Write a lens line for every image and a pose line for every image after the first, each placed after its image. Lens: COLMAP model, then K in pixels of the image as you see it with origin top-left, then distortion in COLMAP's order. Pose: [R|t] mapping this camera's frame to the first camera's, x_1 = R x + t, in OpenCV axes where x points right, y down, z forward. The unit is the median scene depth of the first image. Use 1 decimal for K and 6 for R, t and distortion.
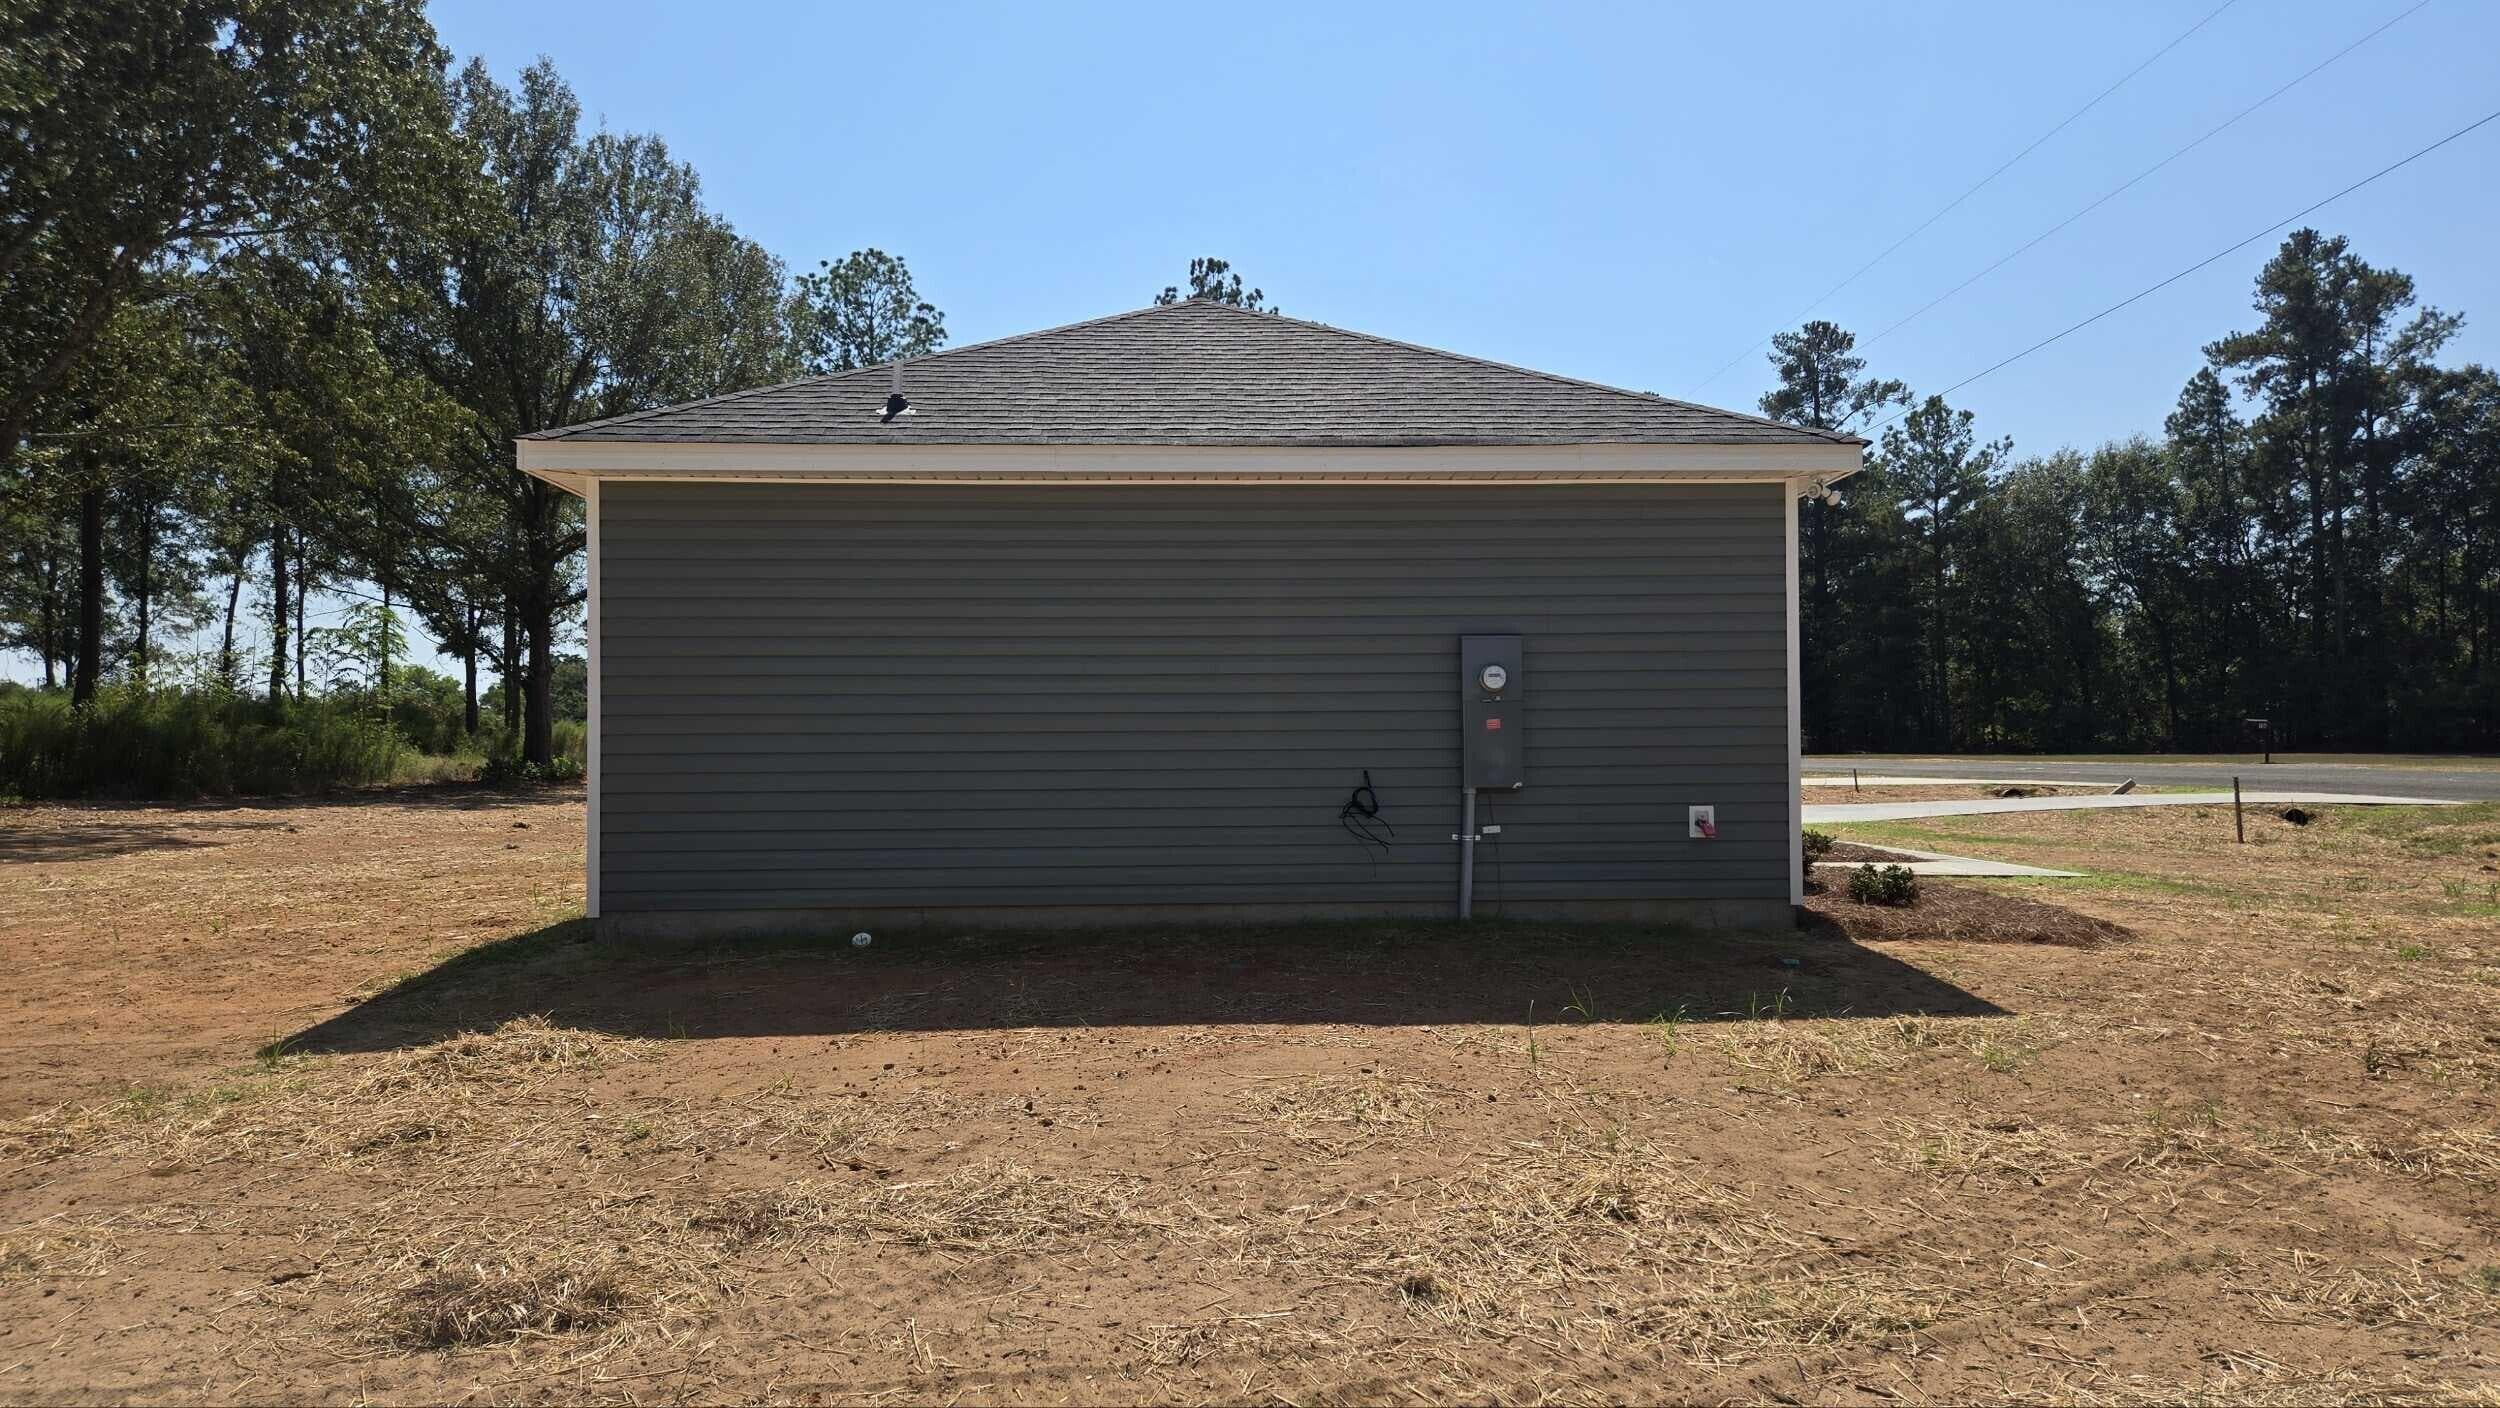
lens RADIAL K [[1677.4, 0, 1282.2], [0, 1677.4, 710.4], [0, 0, 1]] dist [0.048849, -0.003002]
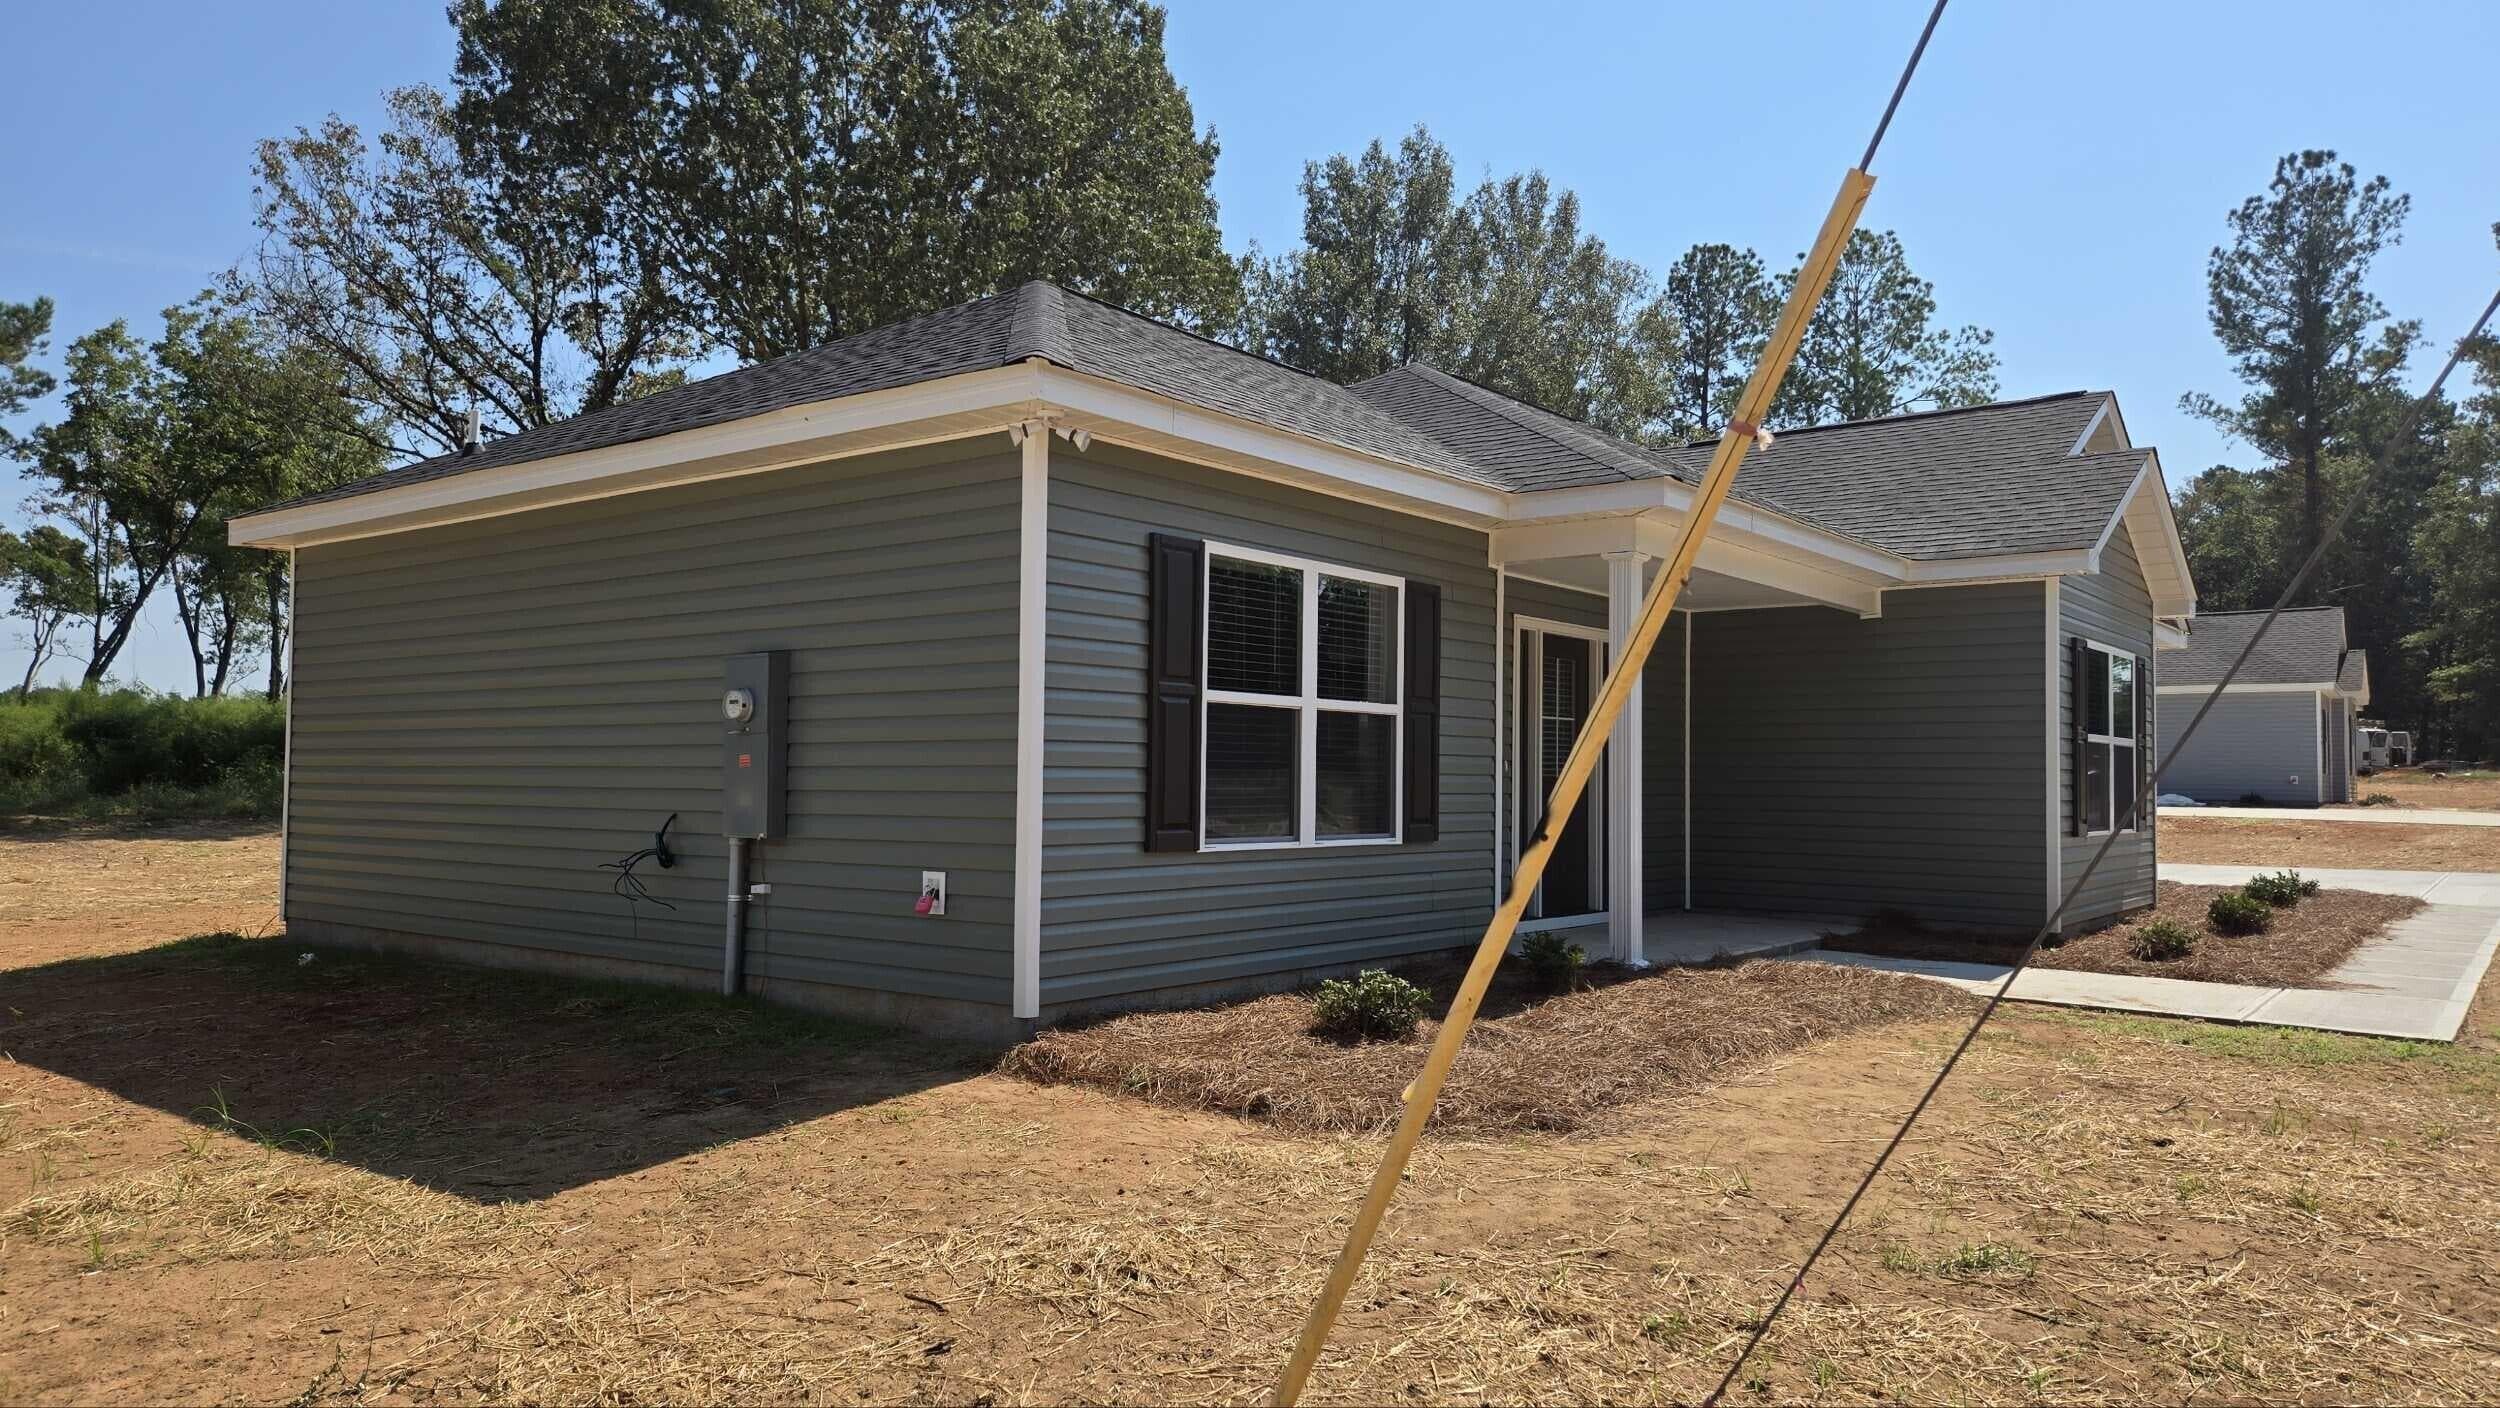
lens RADIAL K [[1677.4, 0, 1282.2], [0, 1677.4, 710.4], [0, 0, 1]] dist [0.048849, -0.003002]
pose [[0.769183, -0.012537, -0.638906, 0.100137], [0.009773, 0.999921, -0.007855, -0.000881], [0.638954, -0.000202, 0.769245, 0.061820]]
